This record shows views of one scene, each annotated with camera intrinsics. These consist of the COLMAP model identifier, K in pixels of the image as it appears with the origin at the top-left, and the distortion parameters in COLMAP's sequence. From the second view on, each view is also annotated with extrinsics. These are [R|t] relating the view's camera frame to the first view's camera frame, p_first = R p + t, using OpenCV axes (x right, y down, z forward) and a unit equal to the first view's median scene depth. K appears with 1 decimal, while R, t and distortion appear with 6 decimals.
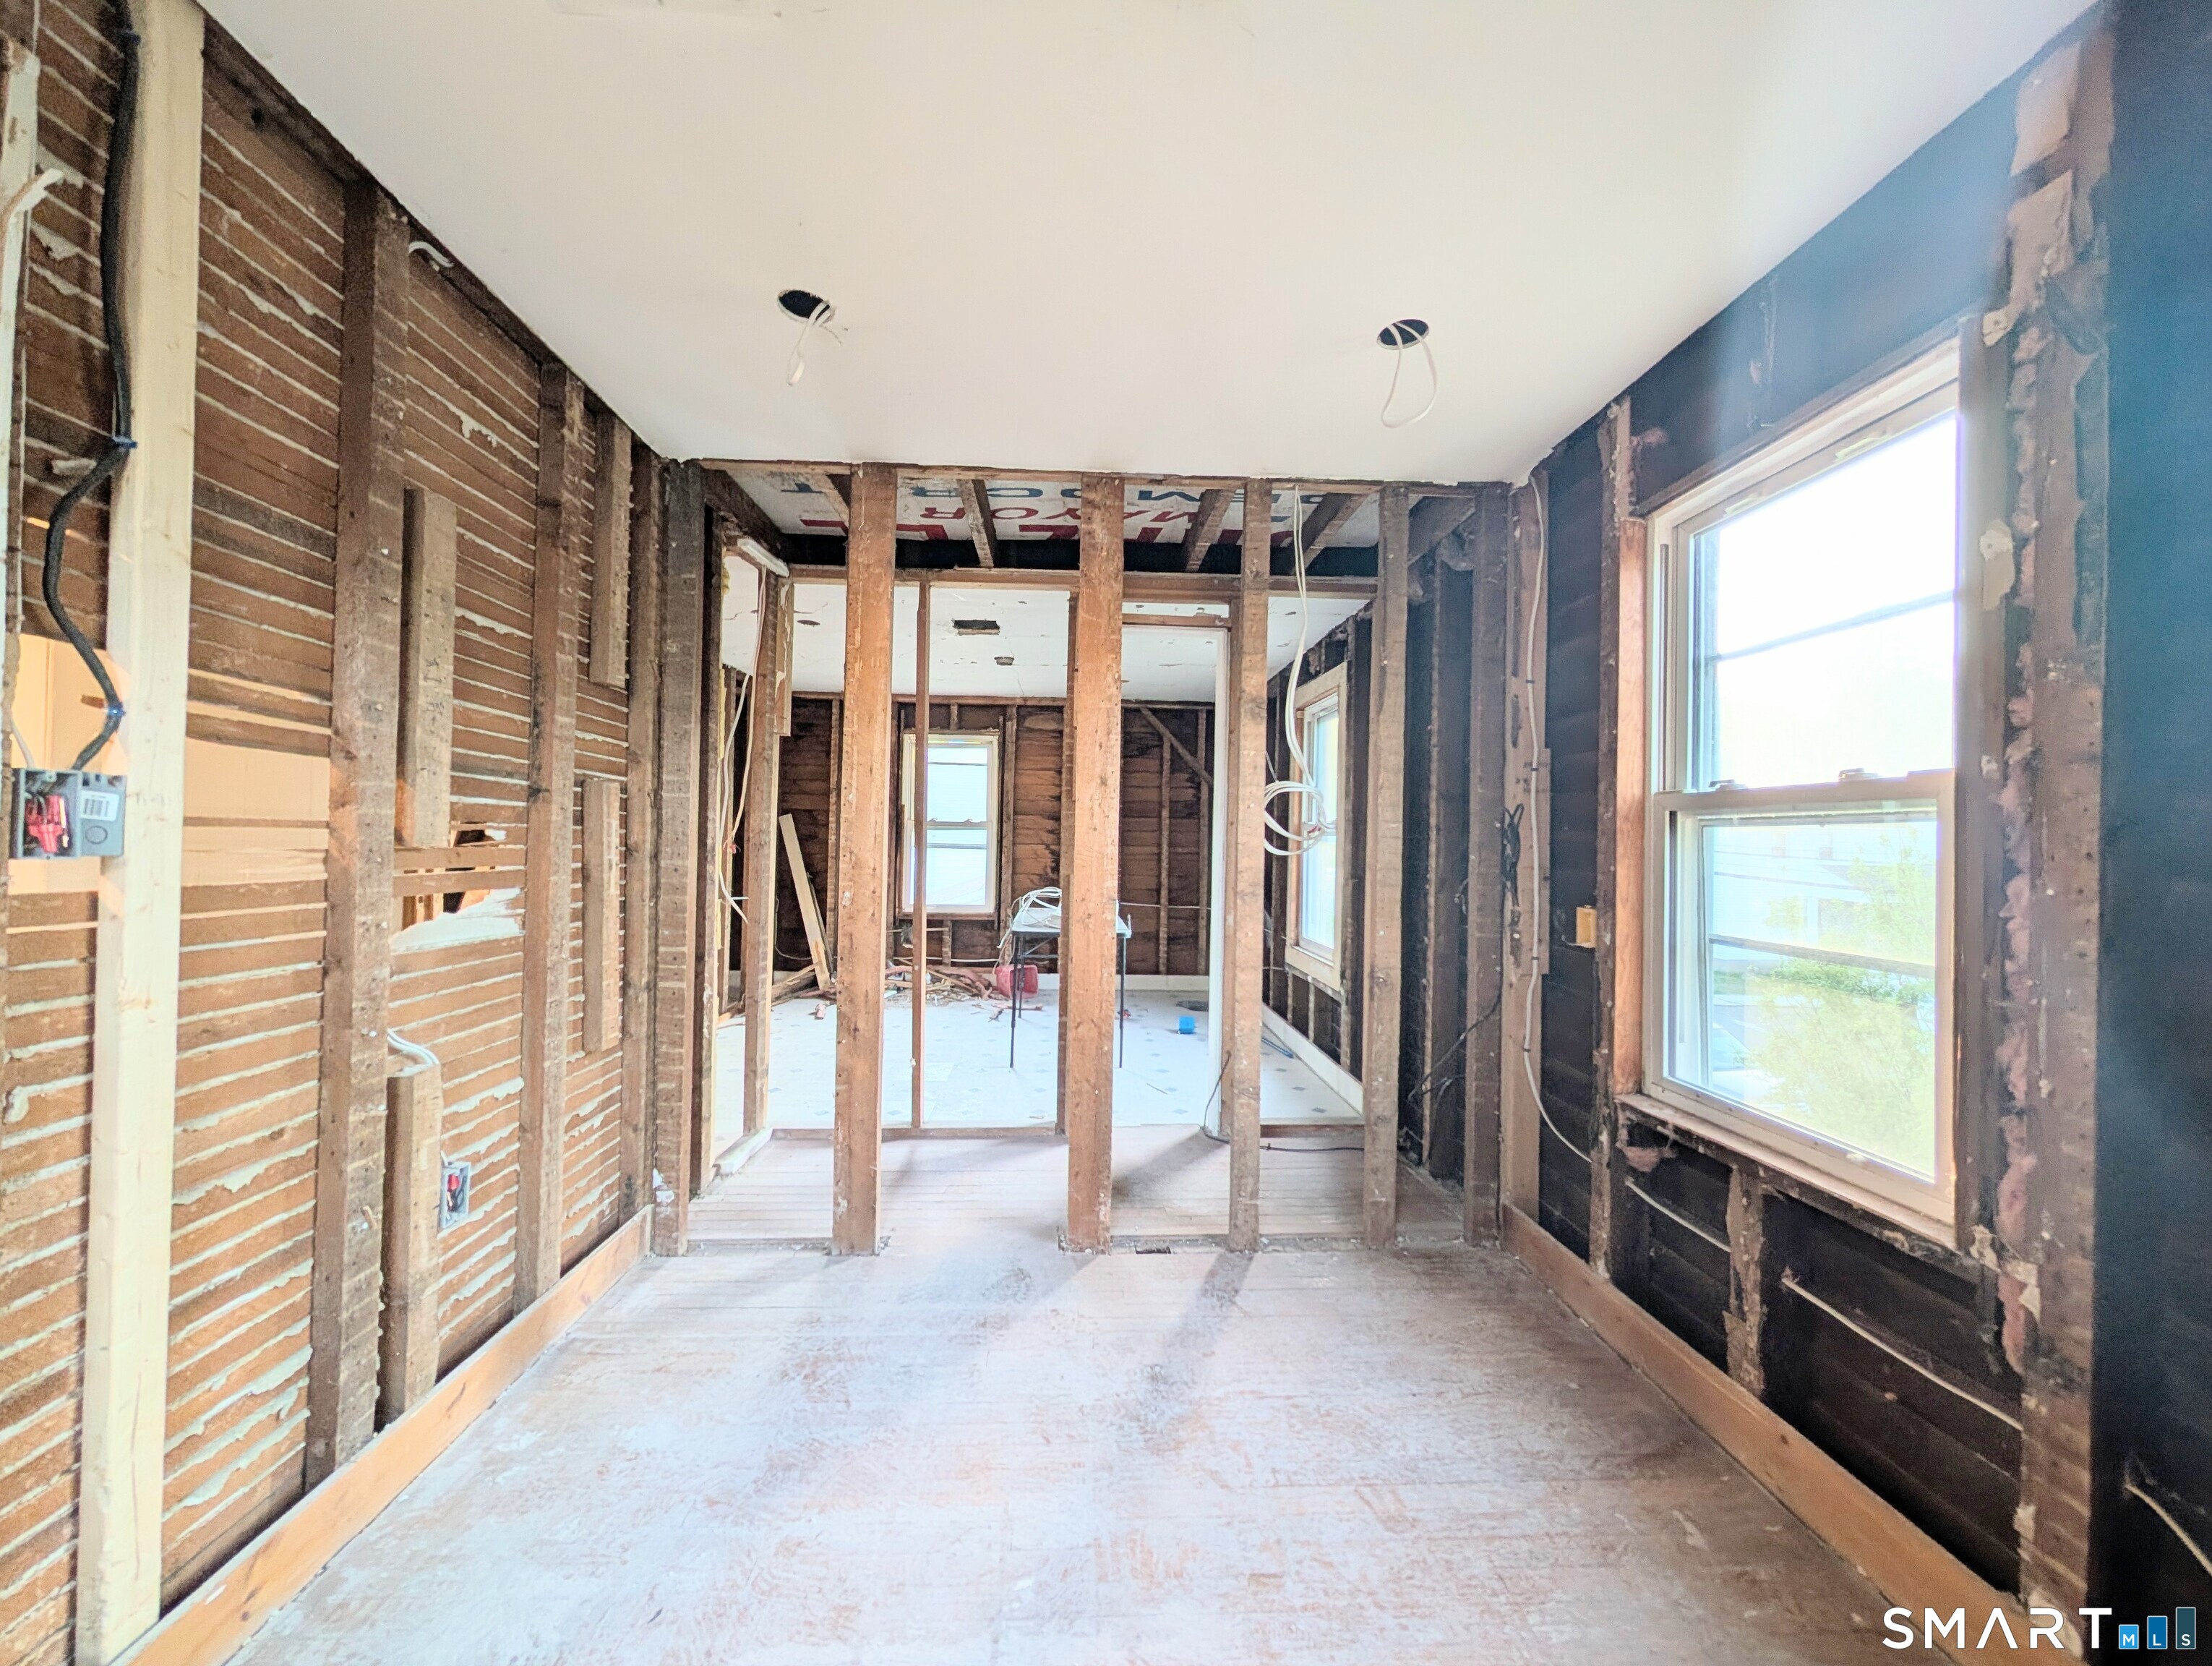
lens RADIAL K [[842.6, 0, 1106.0], [0, 842.6, 833.0], [0, 0, 1]] dist [-0.000076, -0.000132]
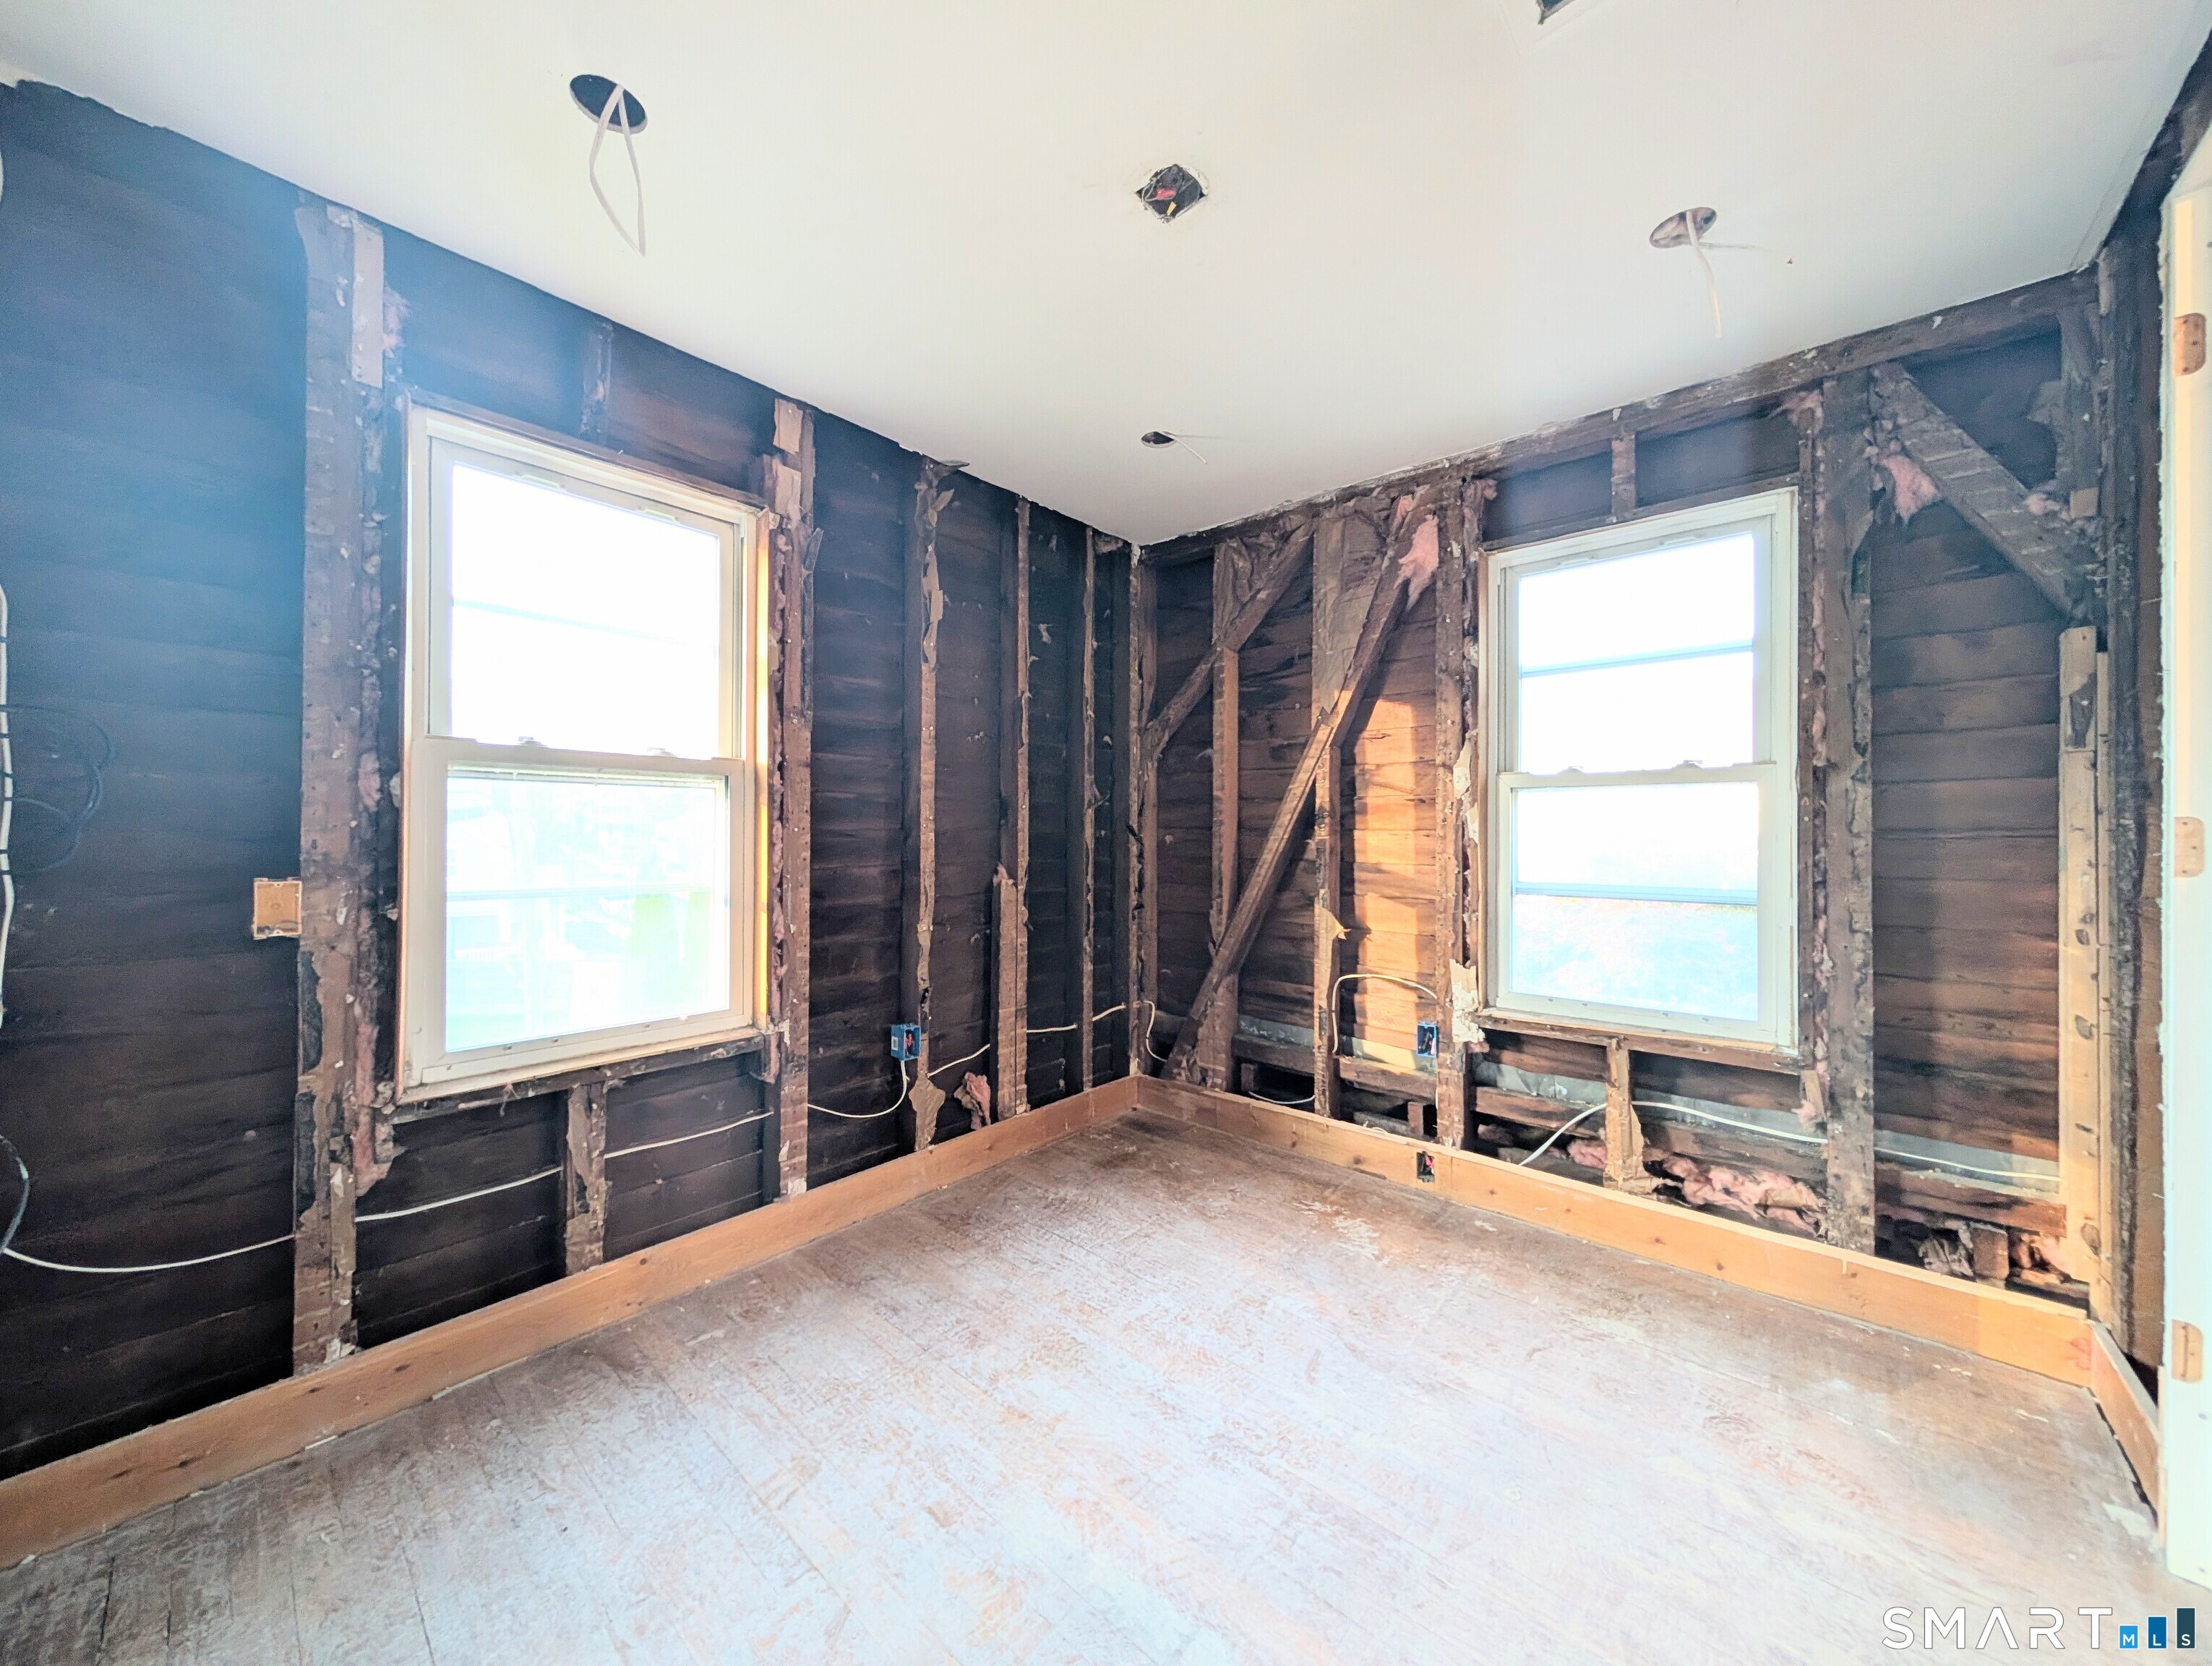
lens RADIAL K [[842.6, 0, 1106.0], [0, 842.6, 833.0], [0, 0, 1]] dist [-0.000076, -0.000132]
pose [[-0.736829, -0.016136, 0.675887, -0.651377], [-0.023149, 0.999731, -0.001369, 0.053936], [-0.675683, -0.016655, -0.737004, 1.665693]]
